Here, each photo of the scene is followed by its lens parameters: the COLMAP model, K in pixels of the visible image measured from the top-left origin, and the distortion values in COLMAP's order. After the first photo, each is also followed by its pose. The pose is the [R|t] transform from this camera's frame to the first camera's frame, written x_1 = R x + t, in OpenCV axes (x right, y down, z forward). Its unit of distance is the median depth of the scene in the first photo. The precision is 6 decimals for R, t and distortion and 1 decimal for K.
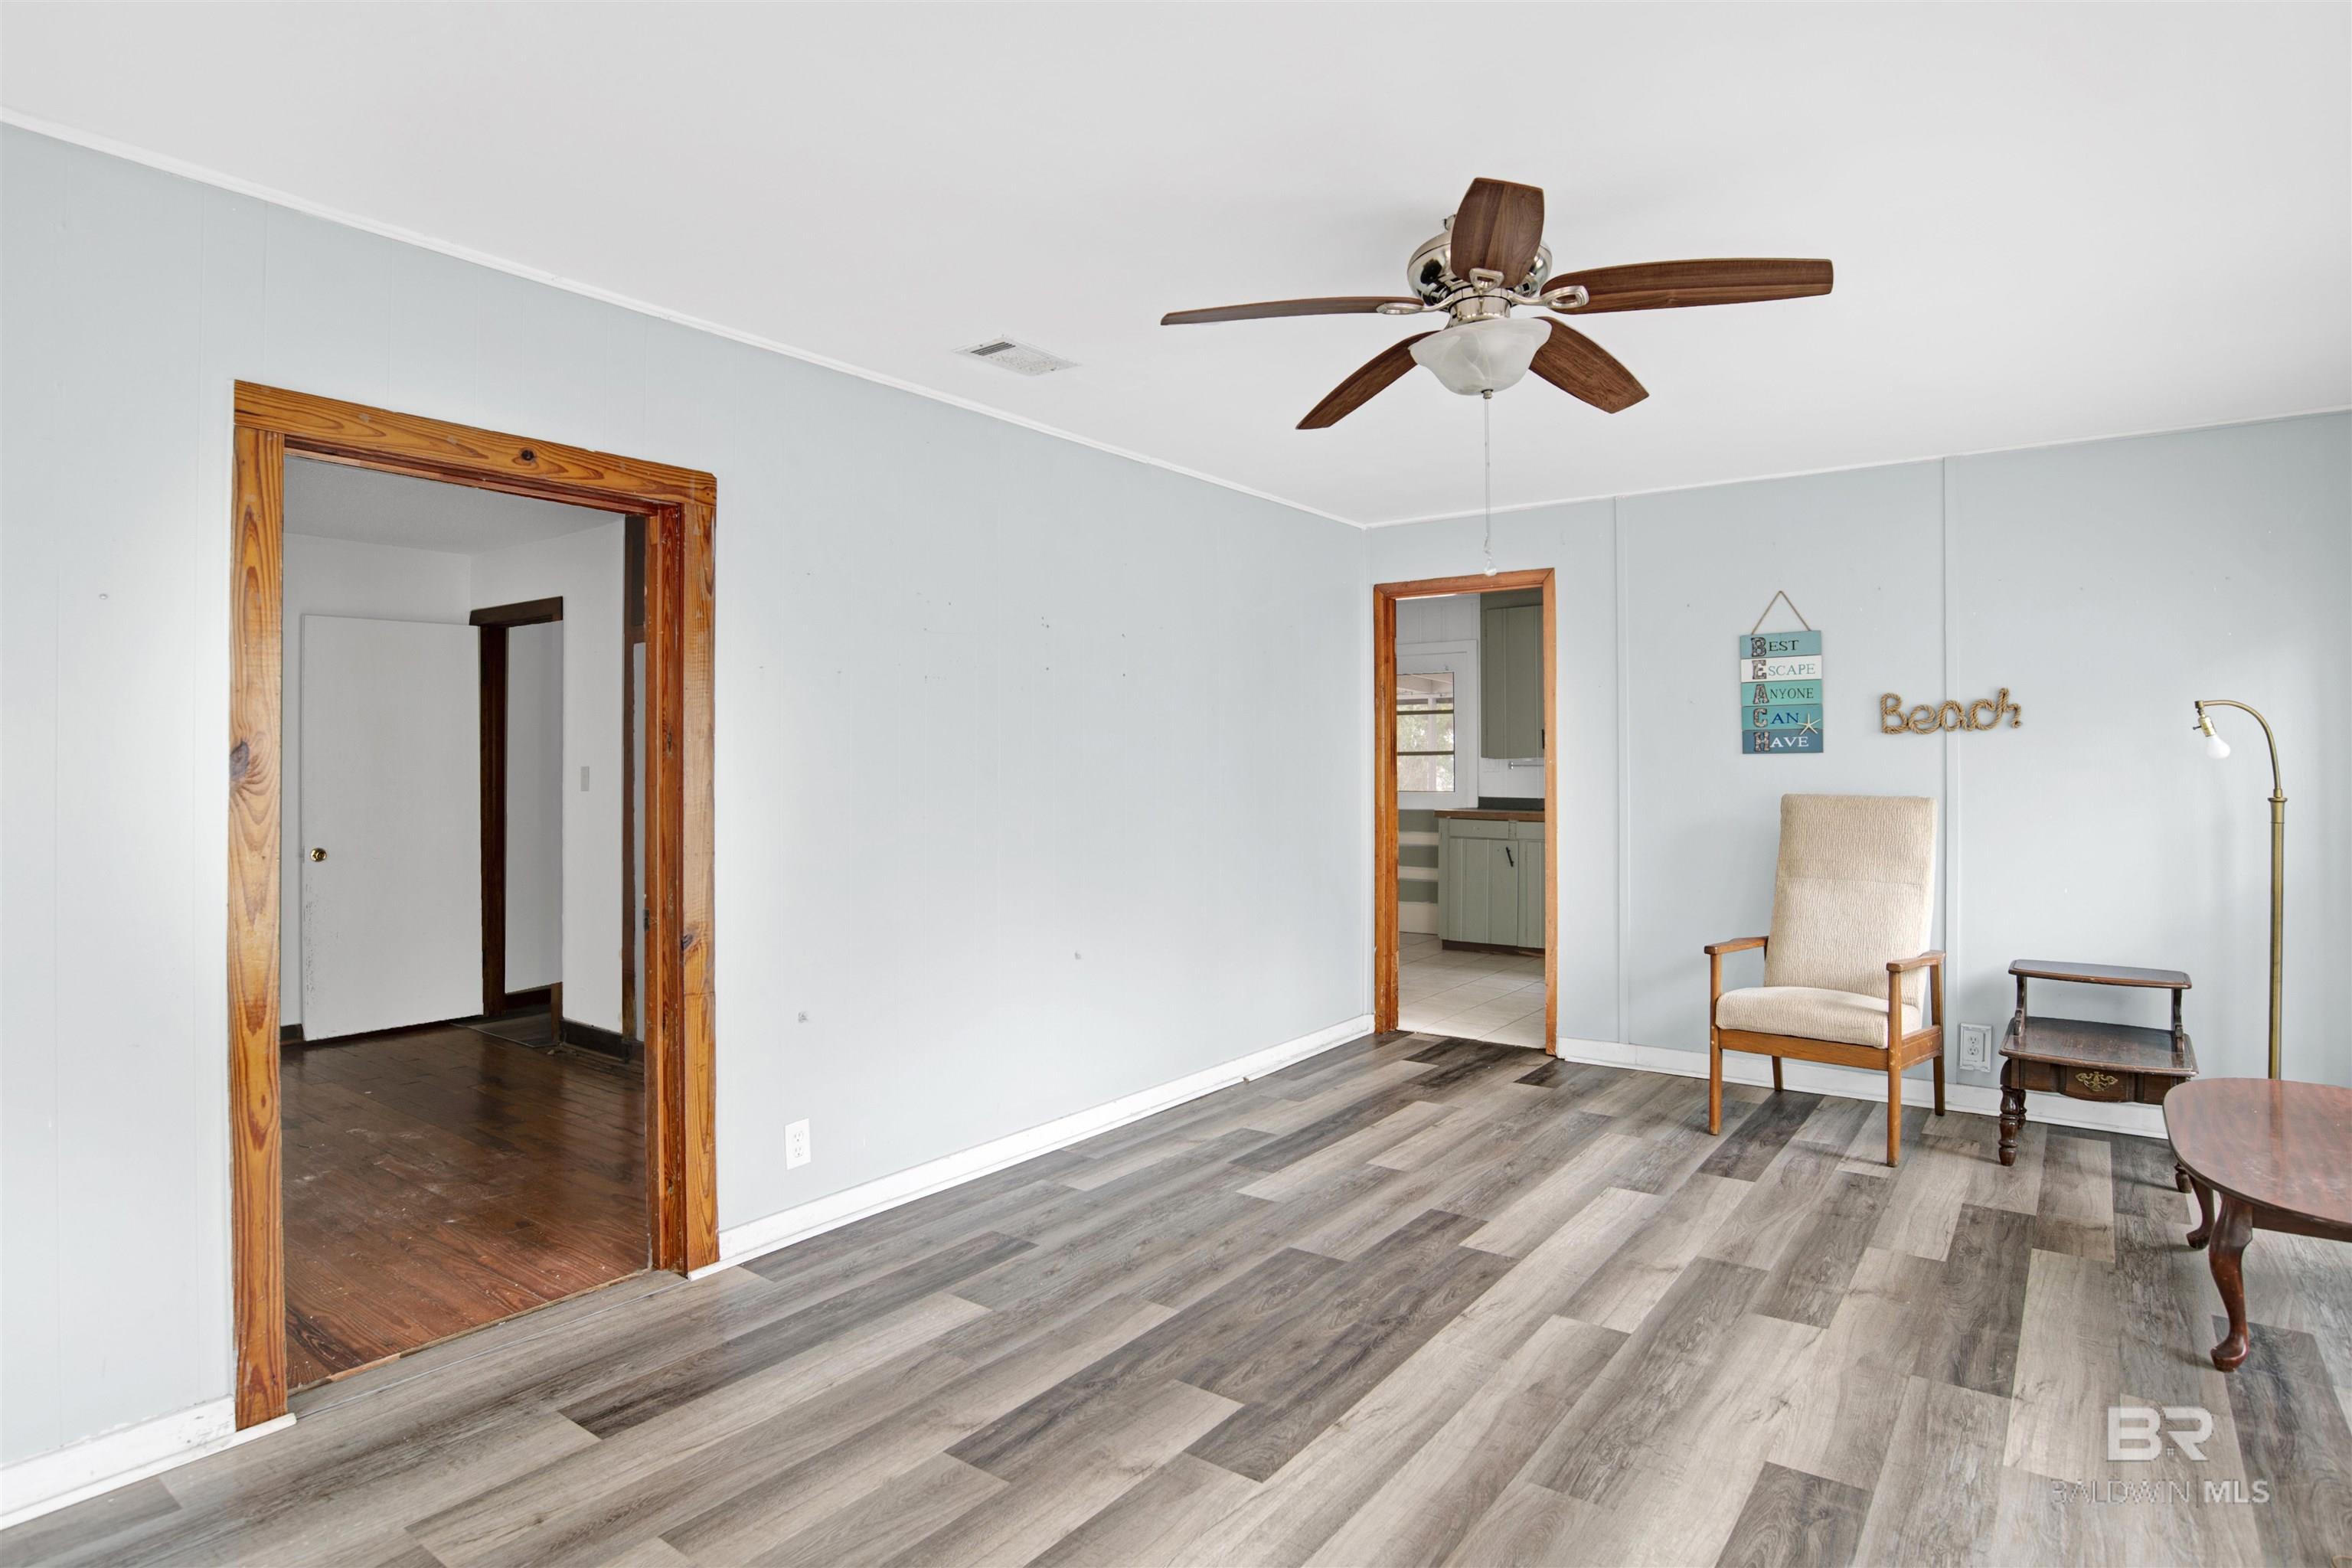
lens RADIAL K [[1299.7, 0, 1204.5], [0, 1299.7, 763.1], [0, 0, 1]] dist [-0.047670, 0.031610]
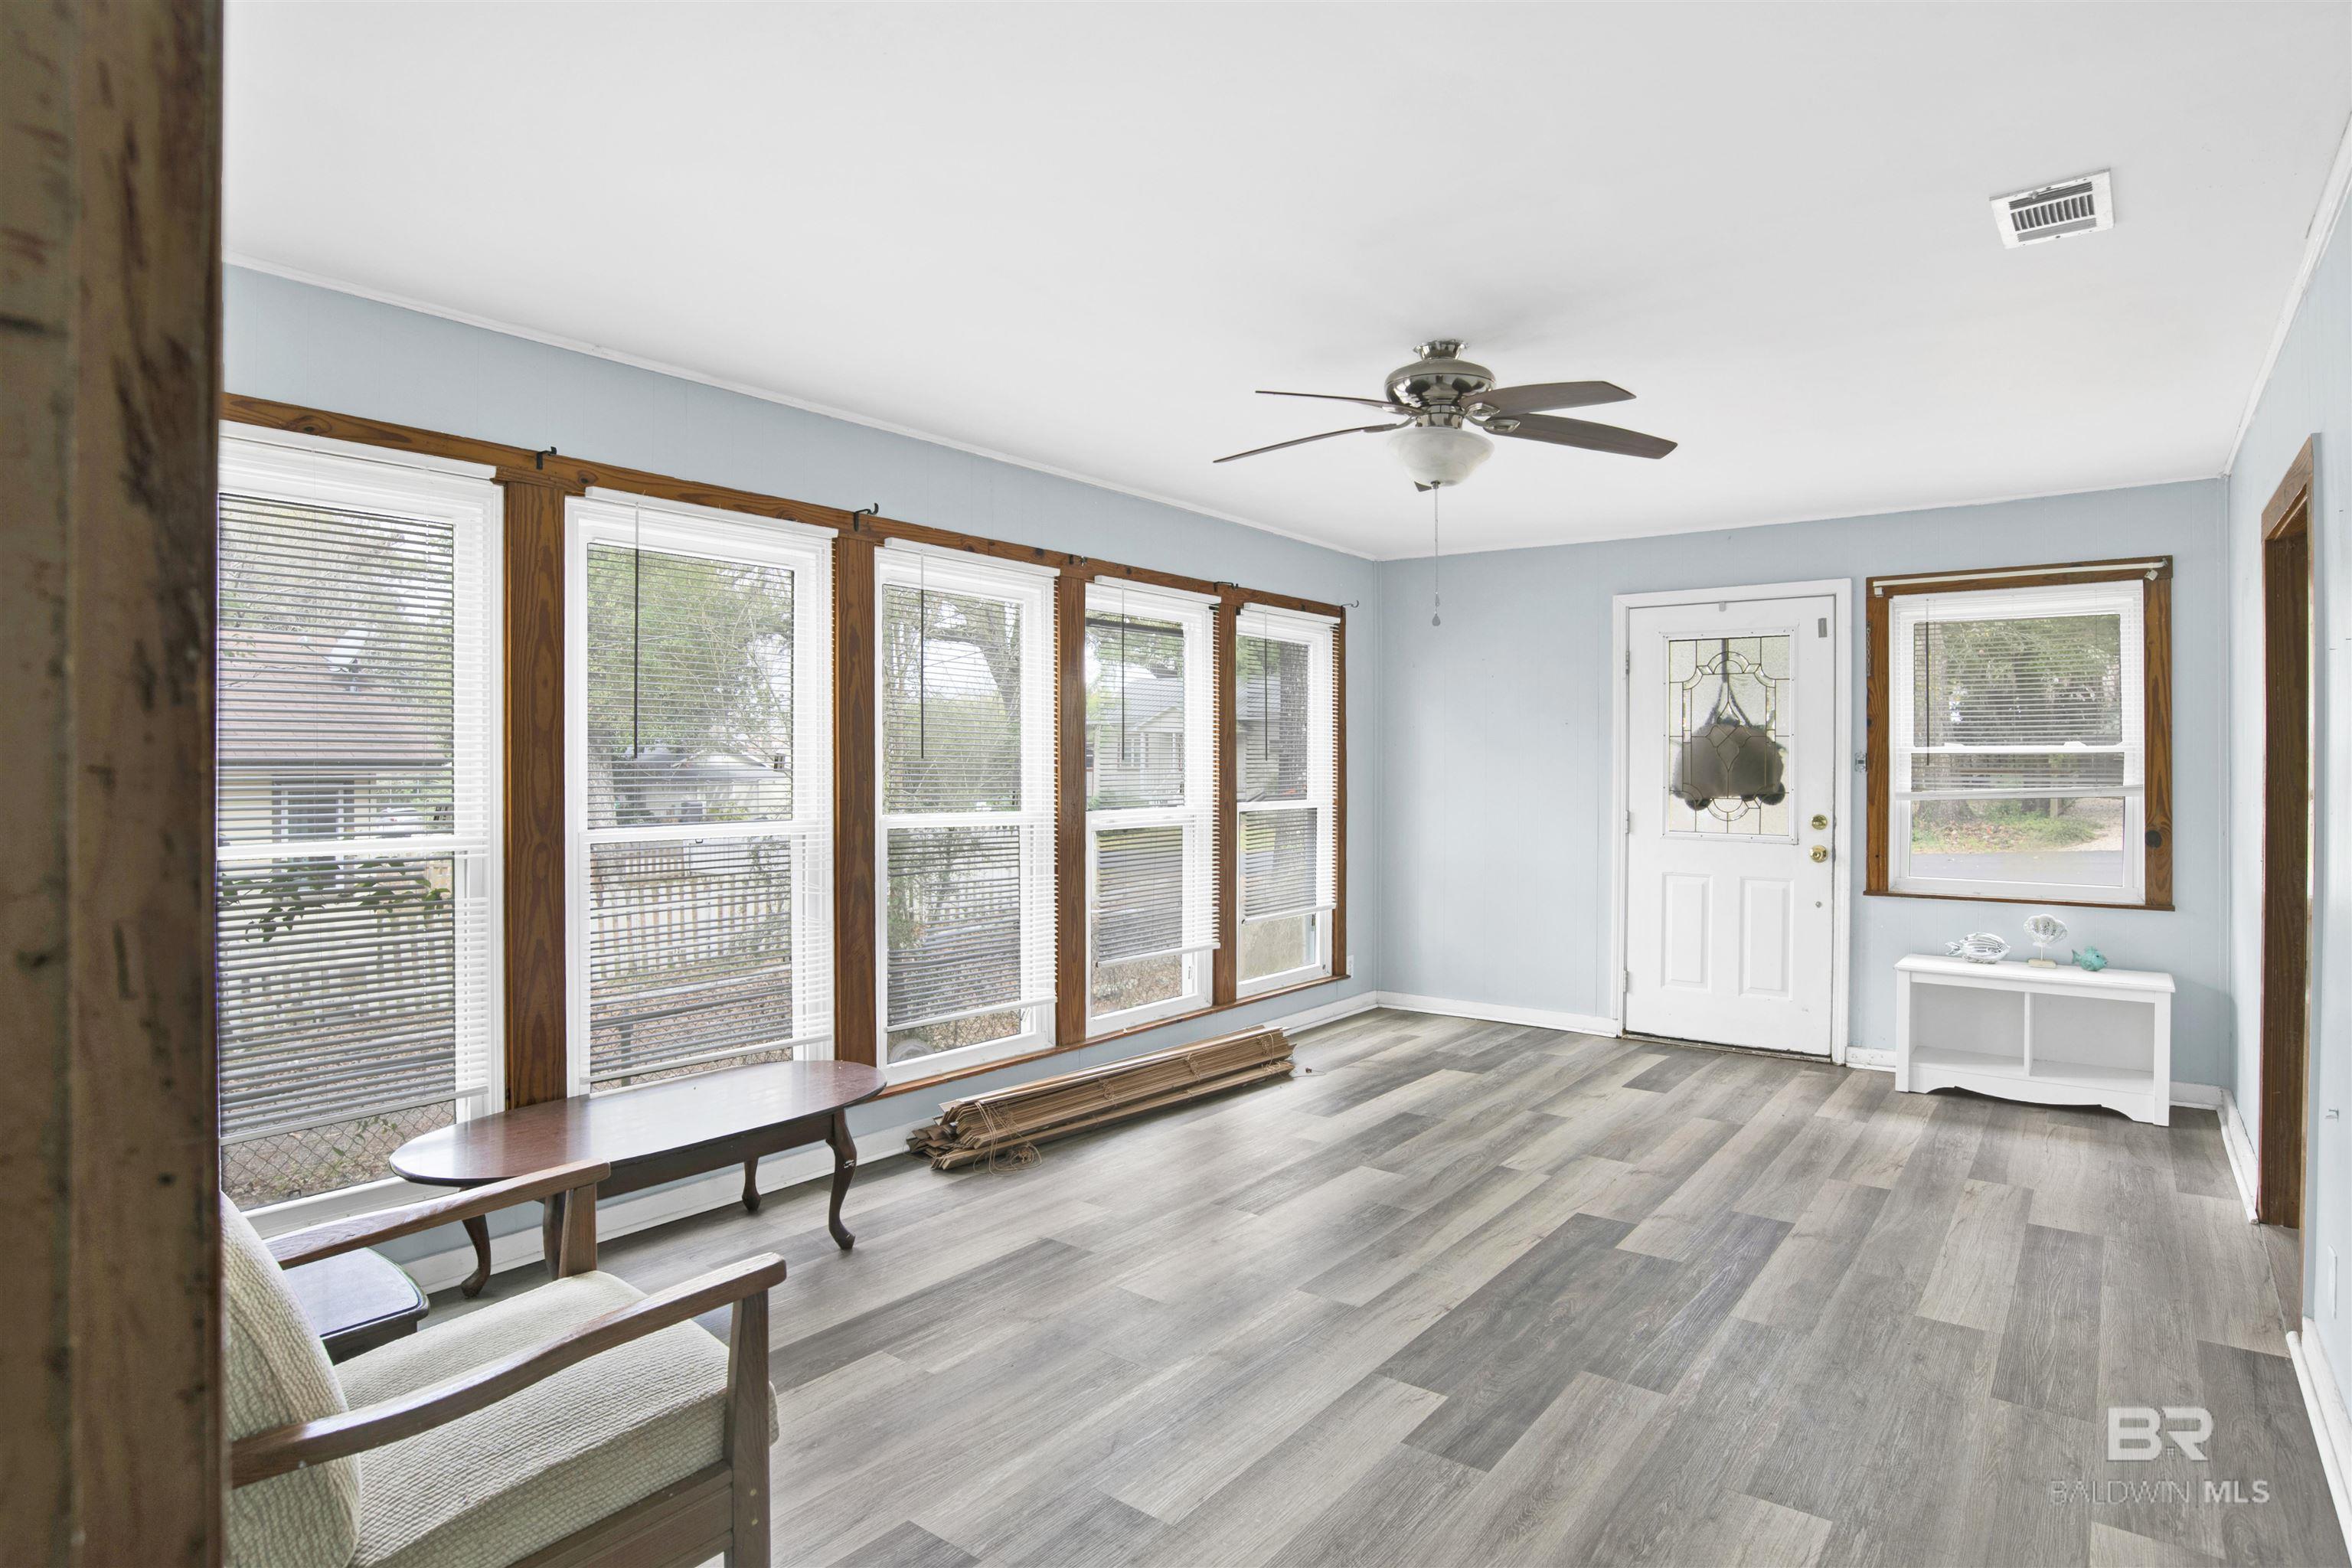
lens RADIAL K [[1299.7, 0, 1204.5], [0, 1299.7, 763.1], [0, 0, 1]] dist [-0.047670, 0.031610]
pose [[-0.999910, 0.000191, 0.013389, 0.290237], [0.000202, 1.000000, 0.000854, -0.005867], [-0.013389, 0.000856, -0.999910, 1.545539]]
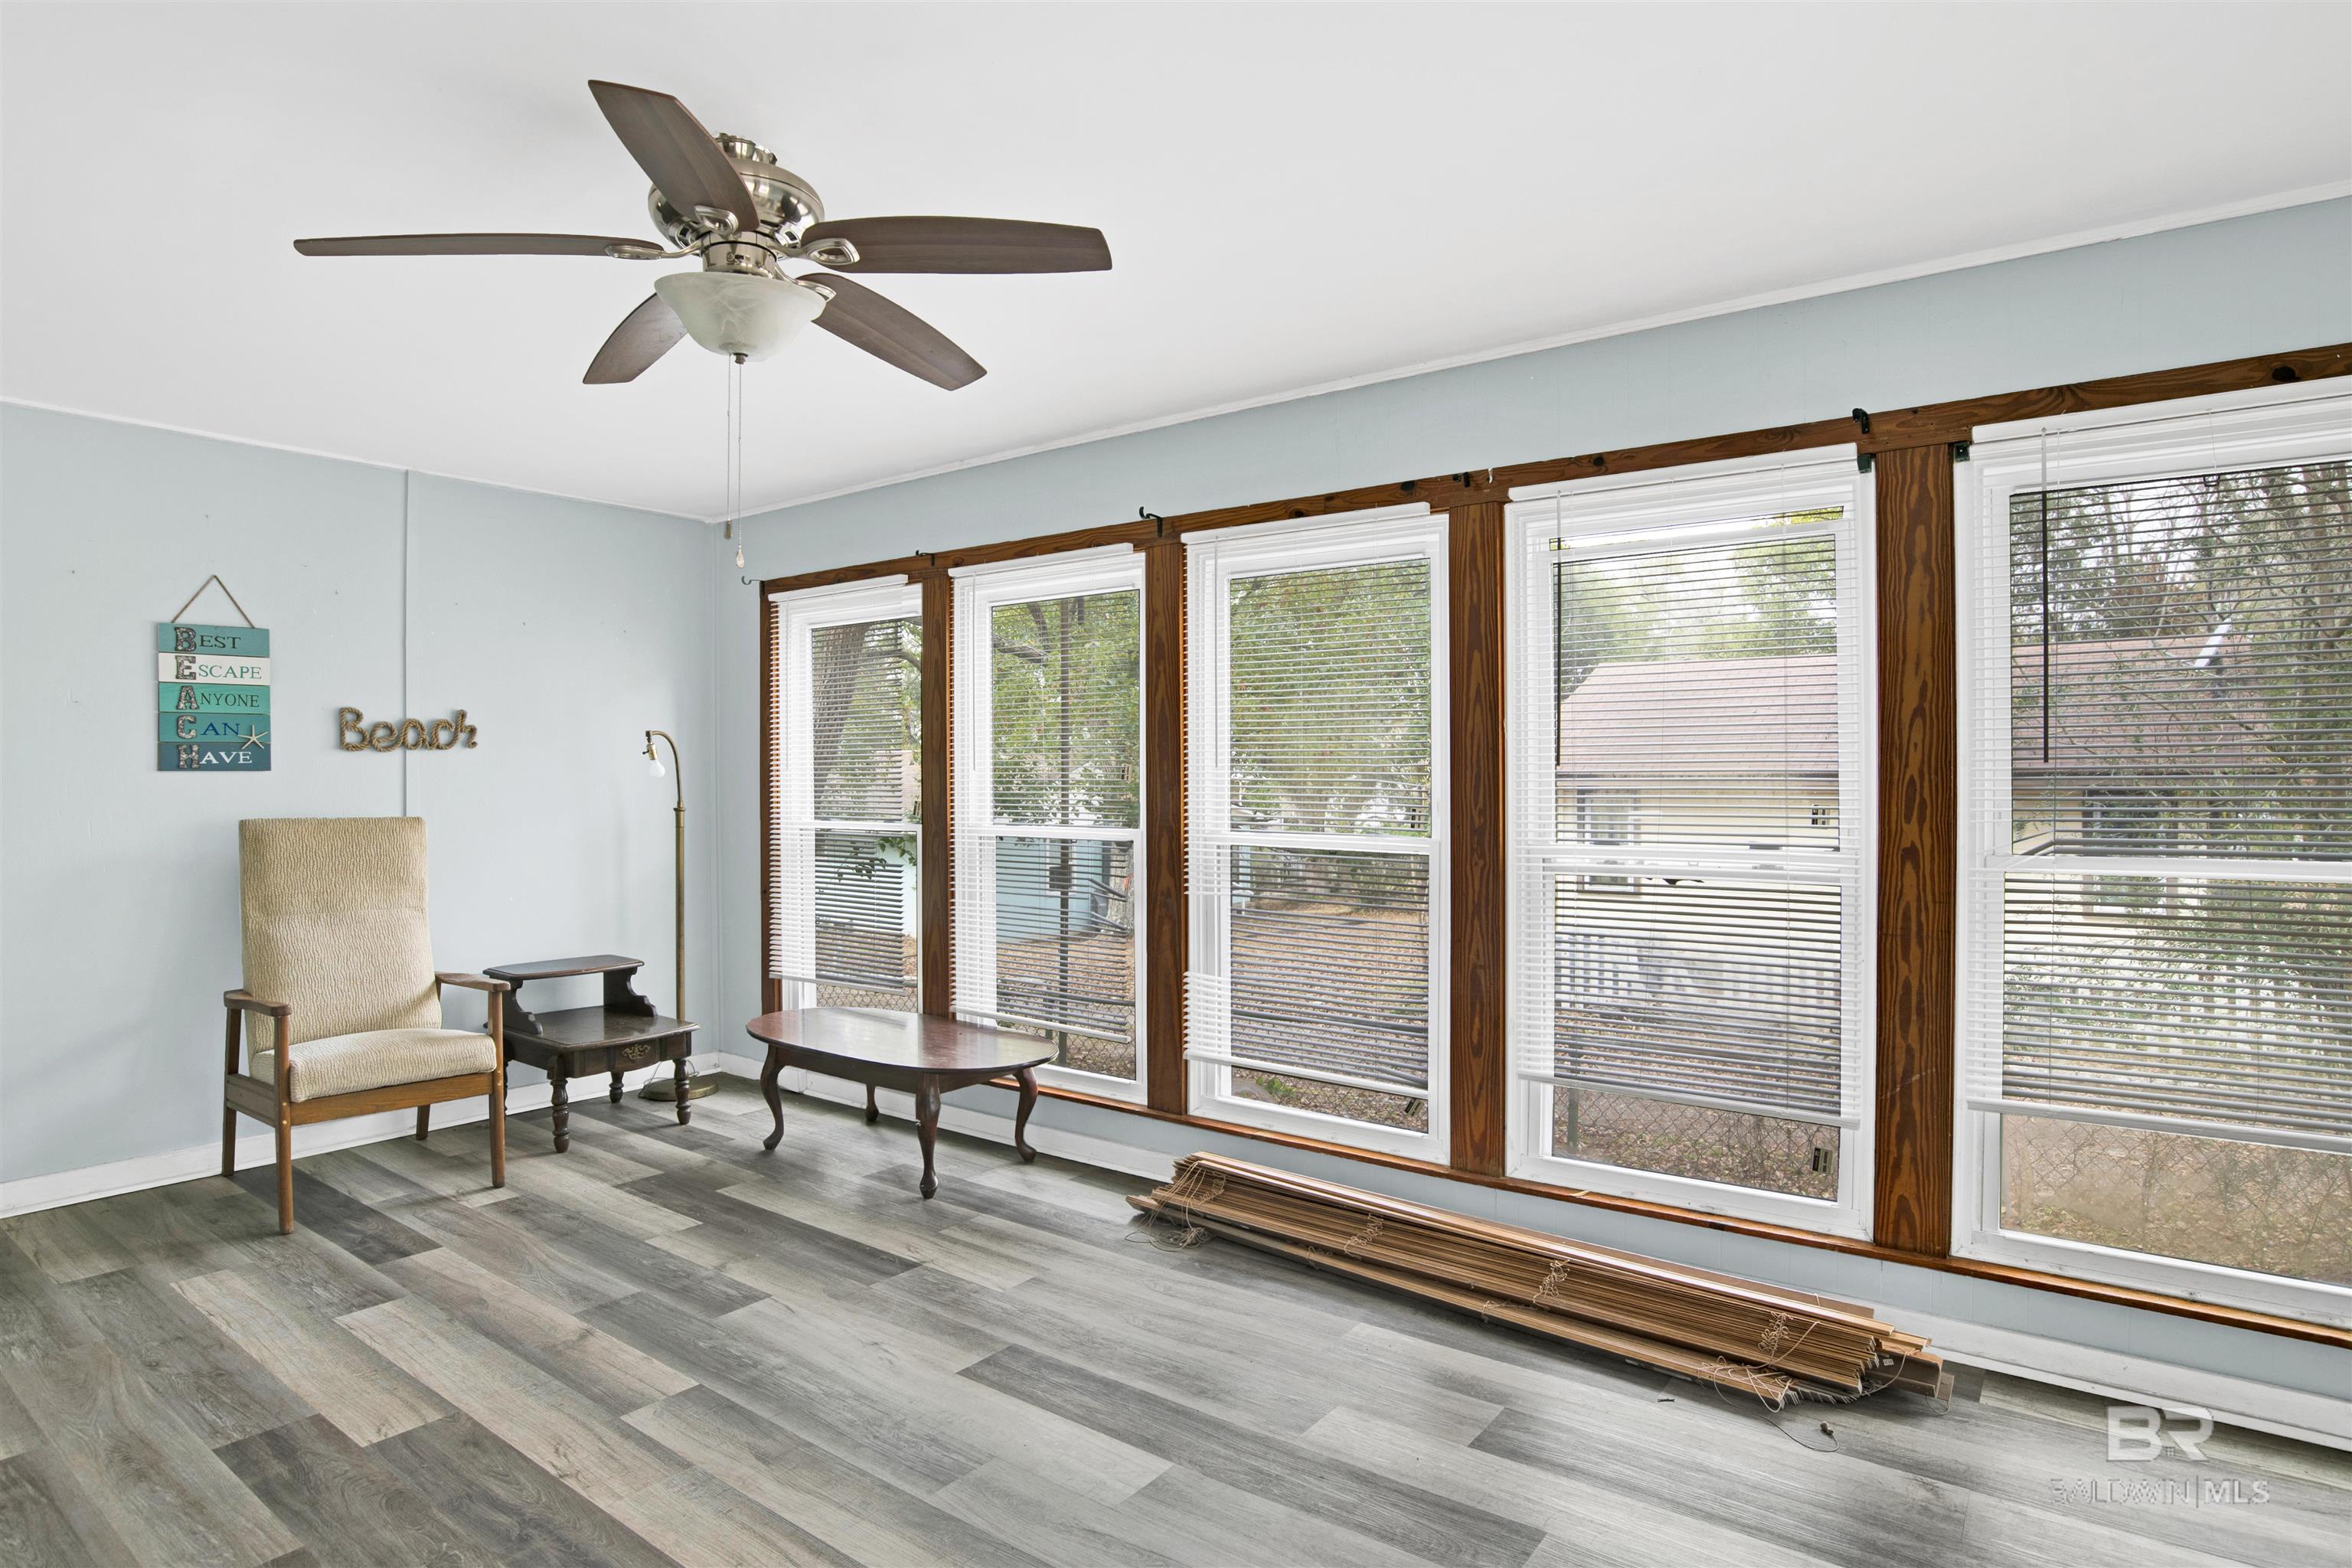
lens RADIAL K [[1250.8, 0, 1201.1], [0, 1250.8, 783.3], [0, 0, 1]] dist [-0.074252, 0.027294]
pose [[0.010858, -0.002569, 0.999938, -0.409797], [0.003729, 0.999990, 0.002529, 0.000976], [-0.999934, 0.003701, 0.010867, 0.454253]]
